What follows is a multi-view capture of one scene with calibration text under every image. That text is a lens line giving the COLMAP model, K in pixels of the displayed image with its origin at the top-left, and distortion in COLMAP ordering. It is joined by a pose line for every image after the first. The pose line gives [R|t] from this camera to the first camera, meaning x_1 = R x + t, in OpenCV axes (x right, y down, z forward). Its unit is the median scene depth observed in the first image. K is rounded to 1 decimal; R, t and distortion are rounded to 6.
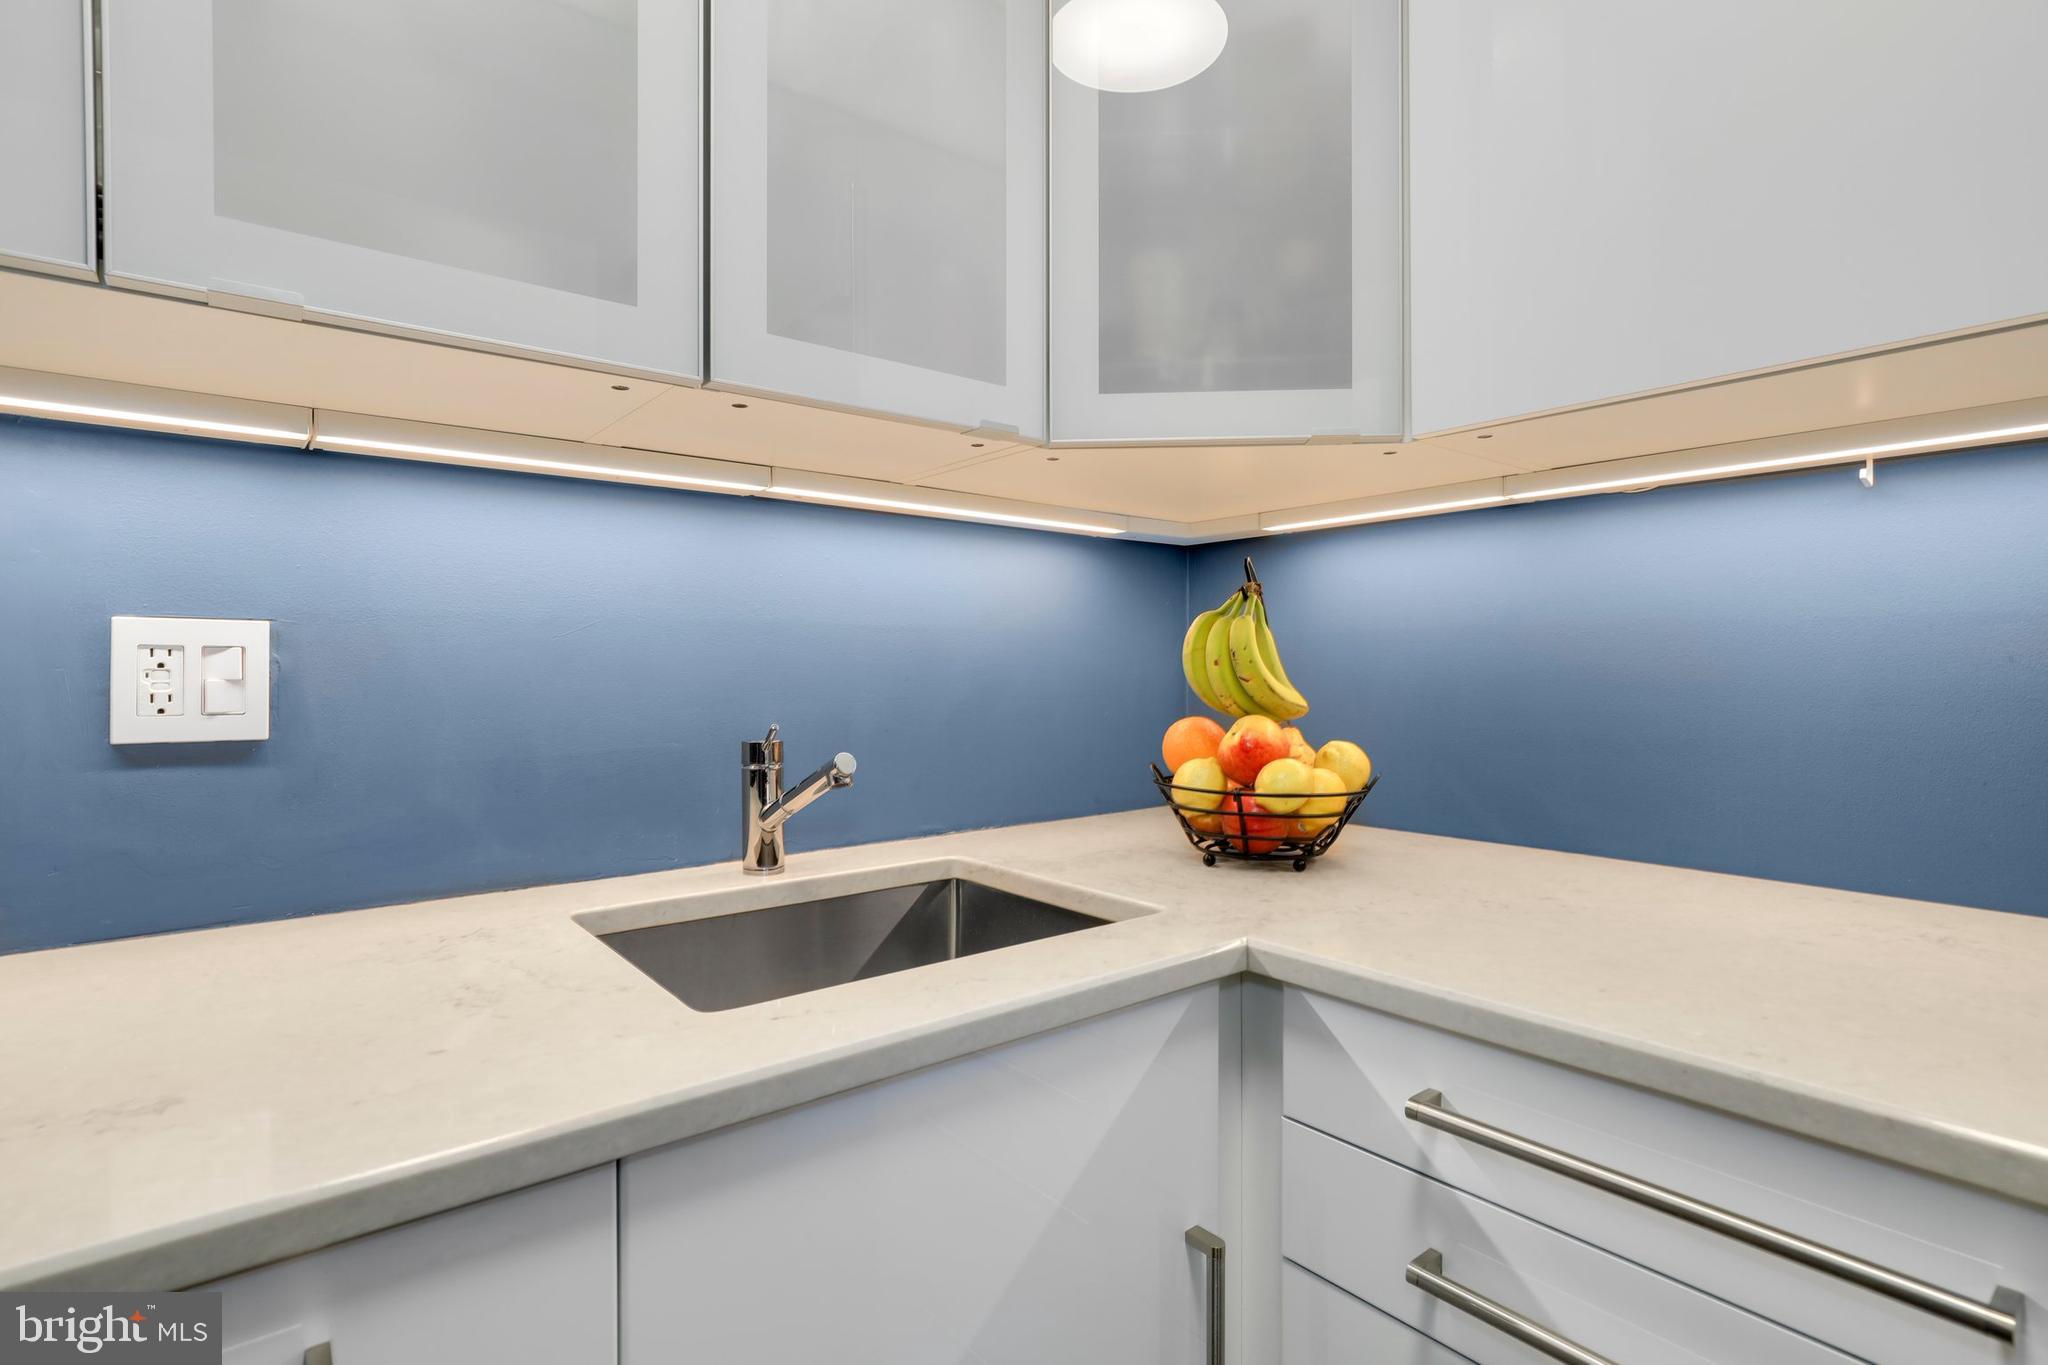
lens RADIAL K [[989.4, 0, 1019.5], [0, 989.4, 668.0], [0, 0, 1]] dist [-0.005559, 0.001452]
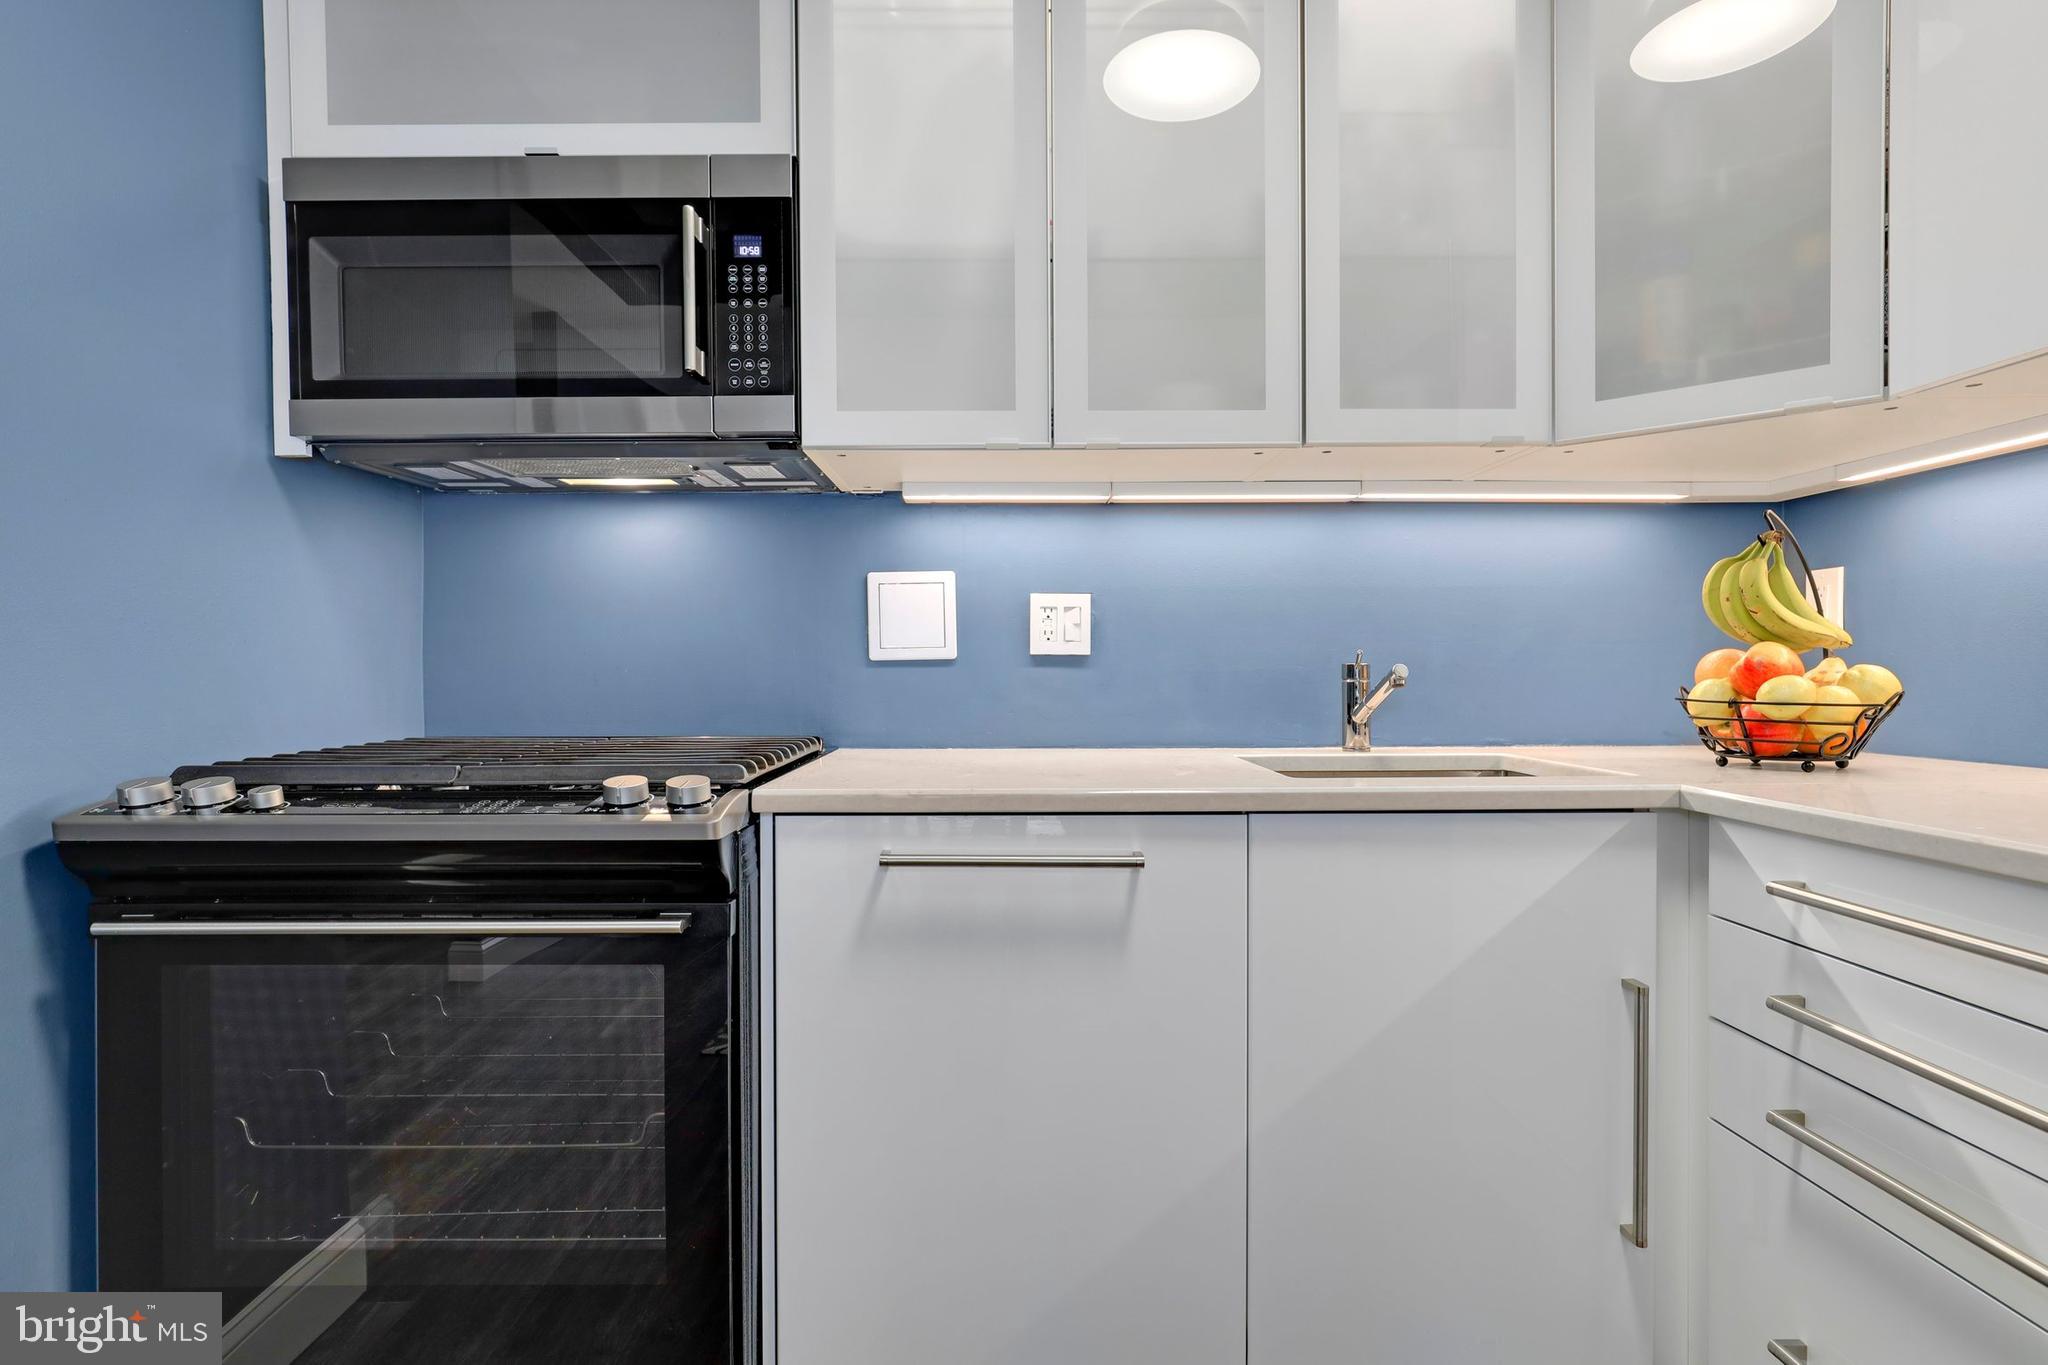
lens RADIAL K [[989.4, 0, 1017.2], [0, 989.4, 671.9], [0, 0, 1]] dist [-0.005559, 0.001452]
pose [[0.789332, 0.001472, -0.613965, 0.314631], [0.001848, 0.999987, 0.004773, 0.095392], [0.613964, -0.004903, 0.789319, -0.615561]]
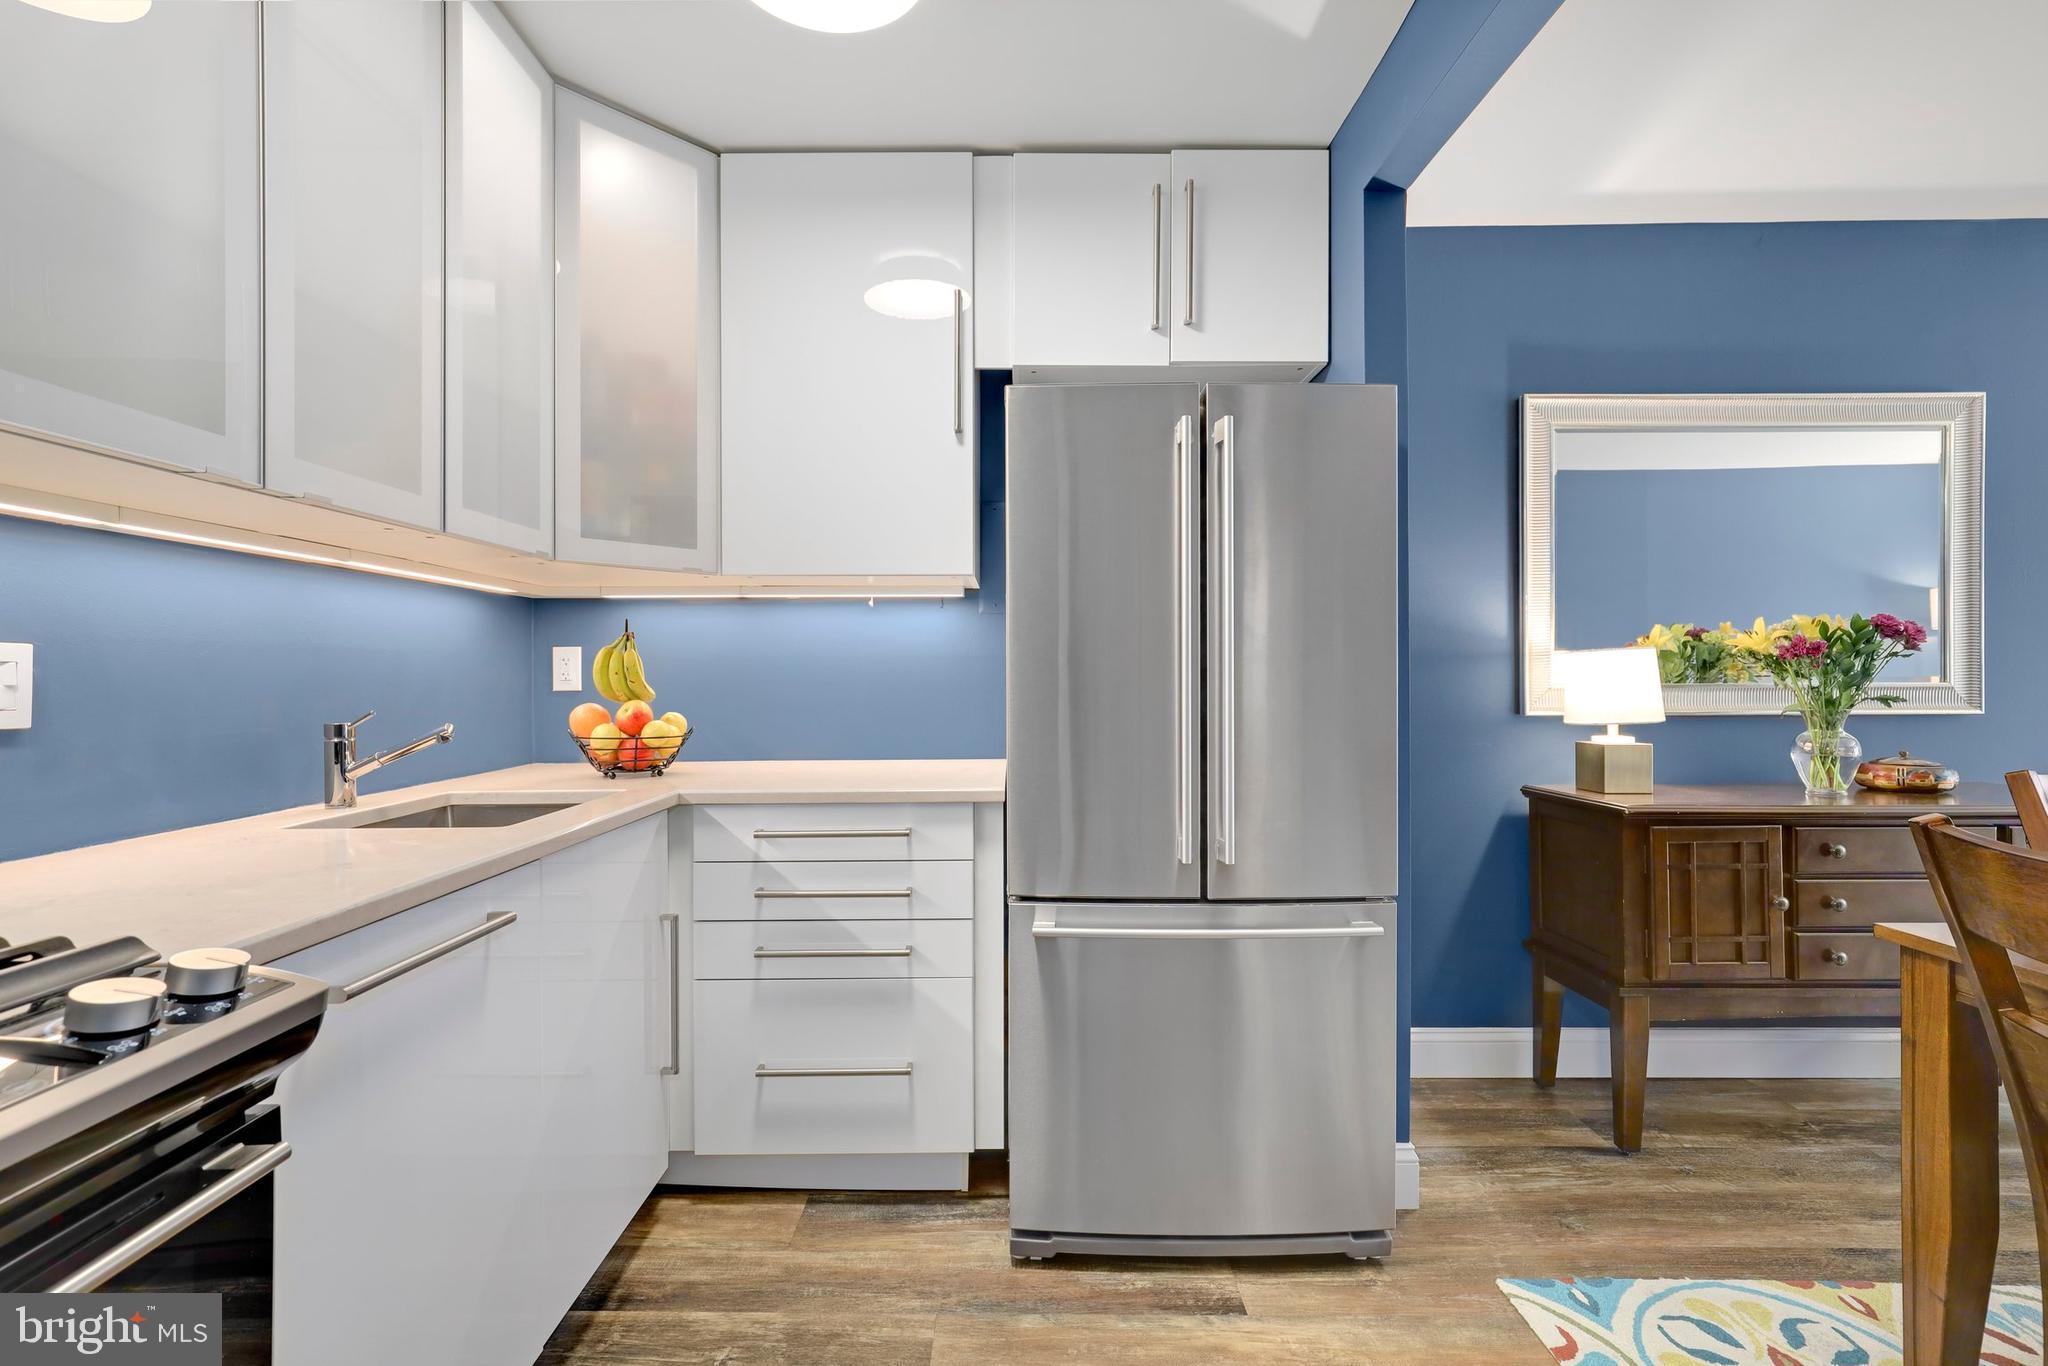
lens RADIAL K [[947.2, 0, 1010.2], [0, 947.2, 667.6], [0, 0, 1]] dist [-0.008220, 0.005393]
pose [[0.623546, 0.002432, 0.781783, -0.941703], [0.004115, 0.999971, -0.006393, 0.000033], [-0.781776, 0.007204, 0.623518, -0.925855]]
